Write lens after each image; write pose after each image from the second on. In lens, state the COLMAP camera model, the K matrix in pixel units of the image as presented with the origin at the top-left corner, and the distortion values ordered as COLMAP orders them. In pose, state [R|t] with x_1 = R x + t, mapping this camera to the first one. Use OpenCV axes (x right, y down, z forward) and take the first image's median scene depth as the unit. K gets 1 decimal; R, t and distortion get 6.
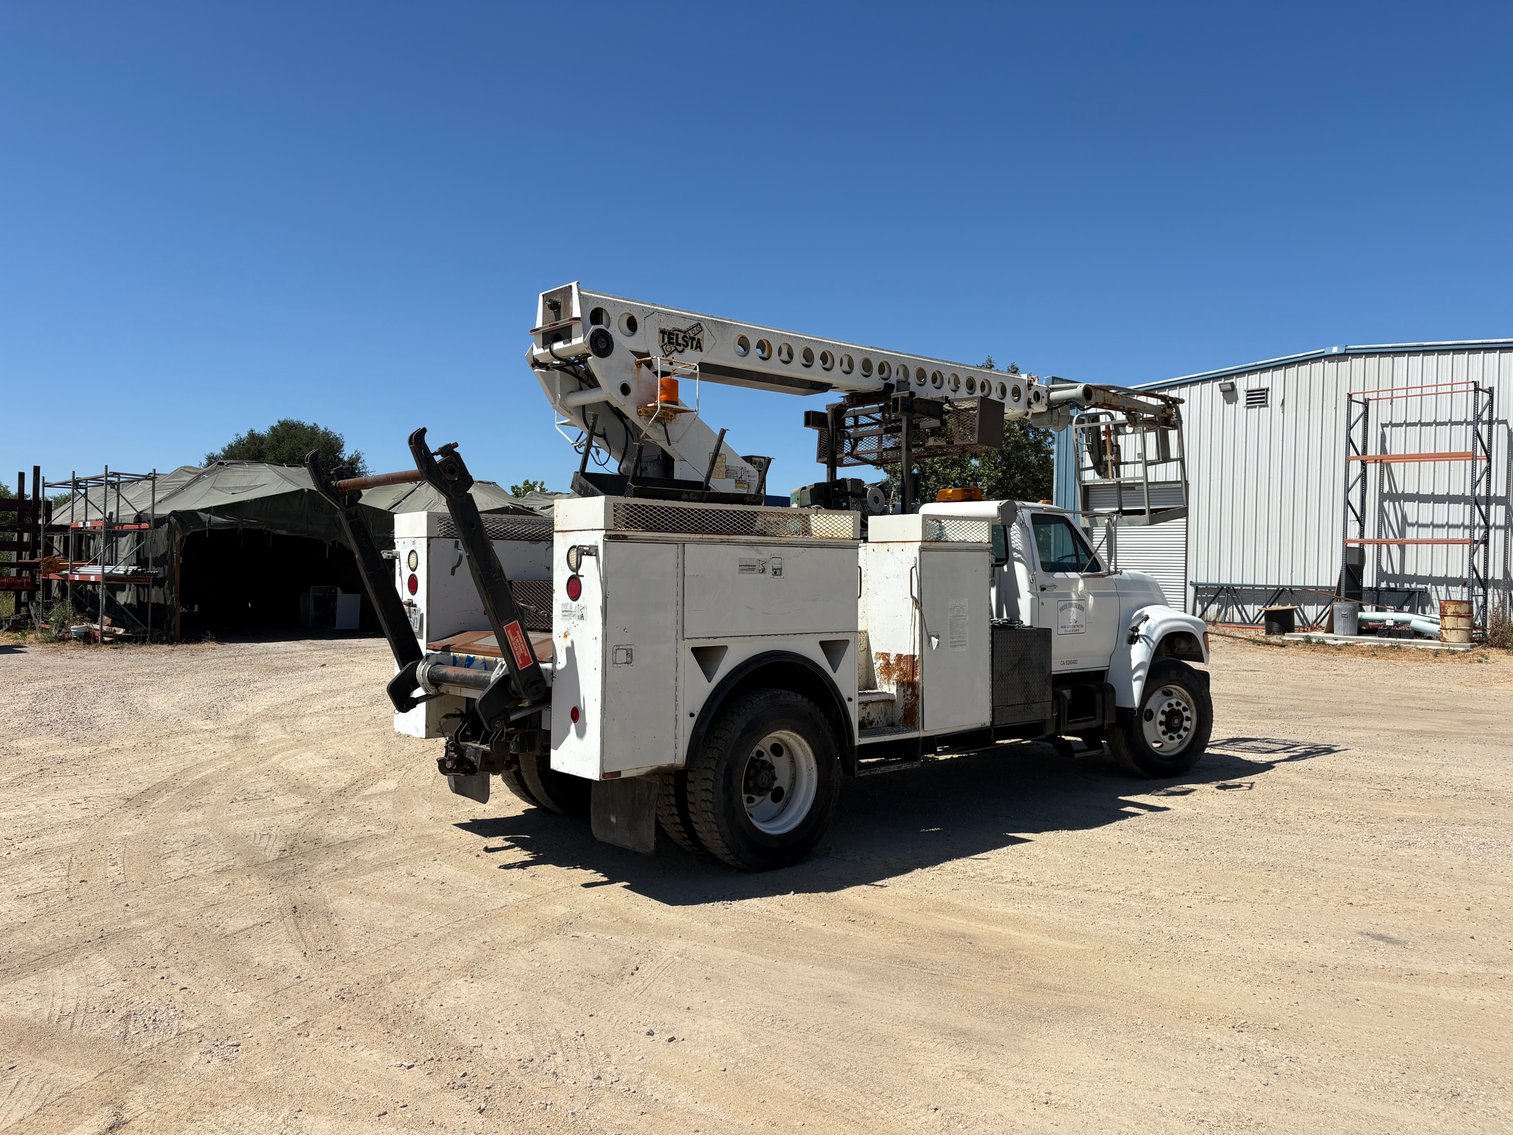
lens RADIAL K [[1139.8, 0, 756.5], [0, 1139.8, 567.5], [0, 0, 1]] dist [0.005317, 0.001360]
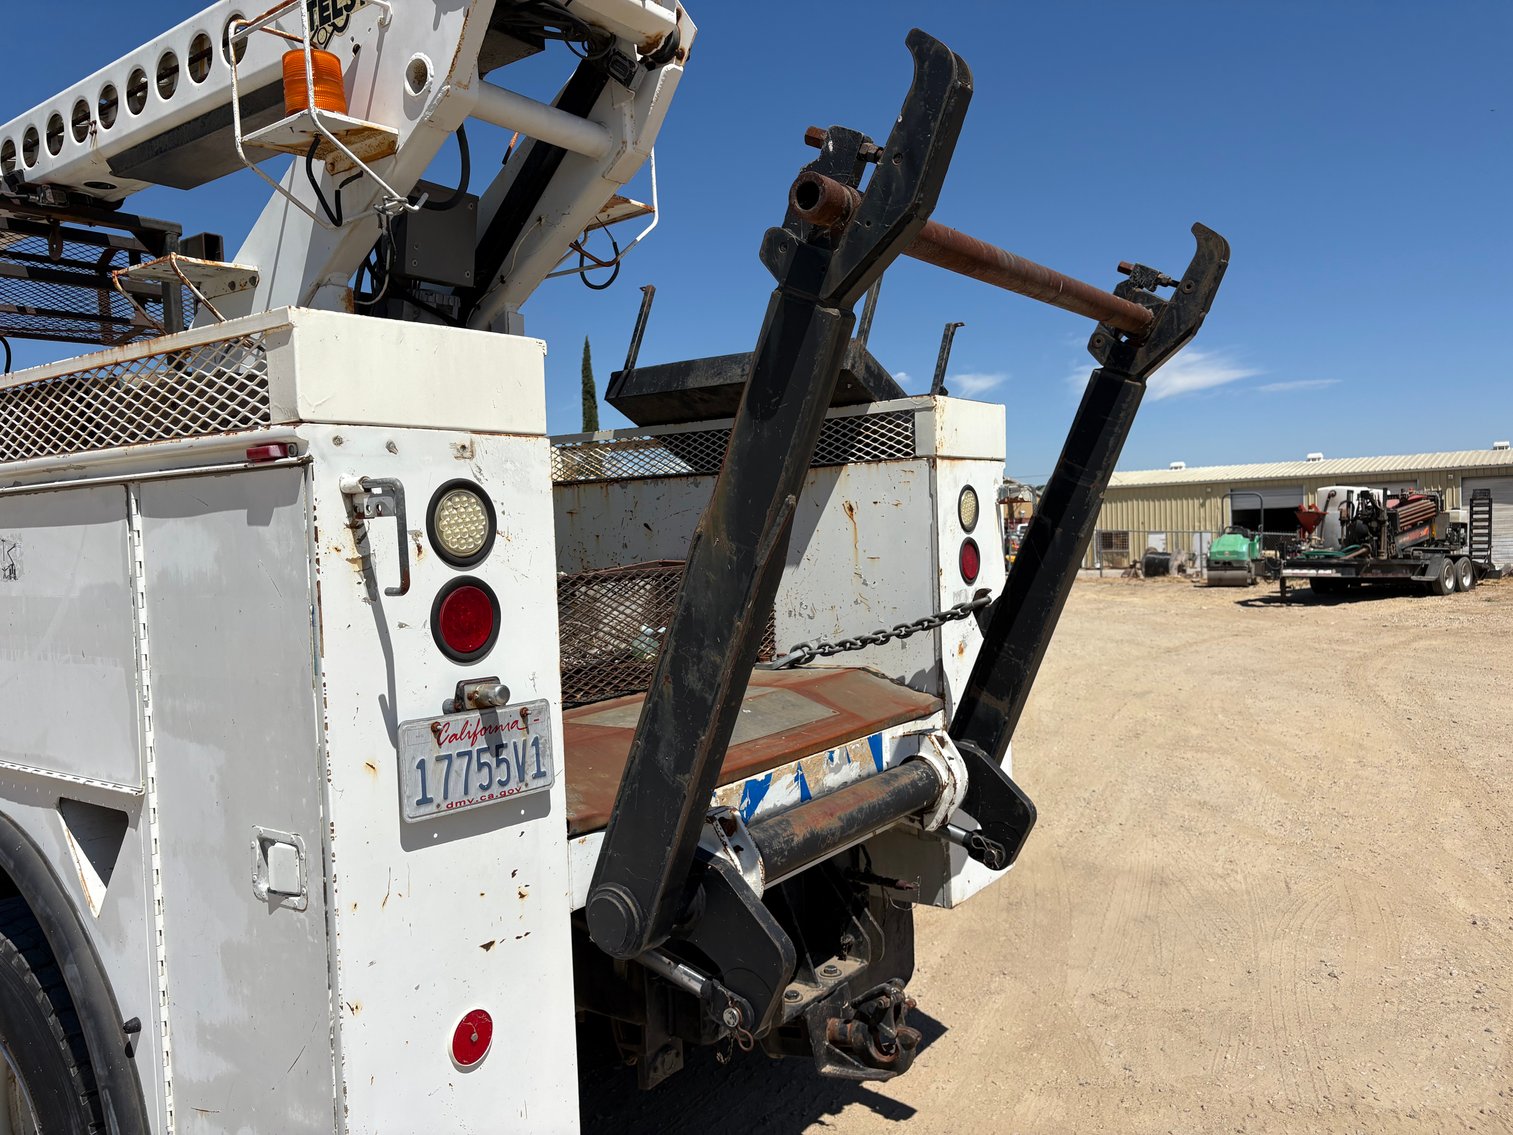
lens RADIAL K [[1139.8, 0, 756.5], [0, 1139.8, 567.5], [0, 0, 1]] dist [0.005317, 0.001360]
pose [[-0.213834, -0.035583, 0.976222, -0.558406], [0.030901, 0.998590, 0.043167, -0.005487], [-0.976381, 0.039397, -0.212433, 0.990586]]
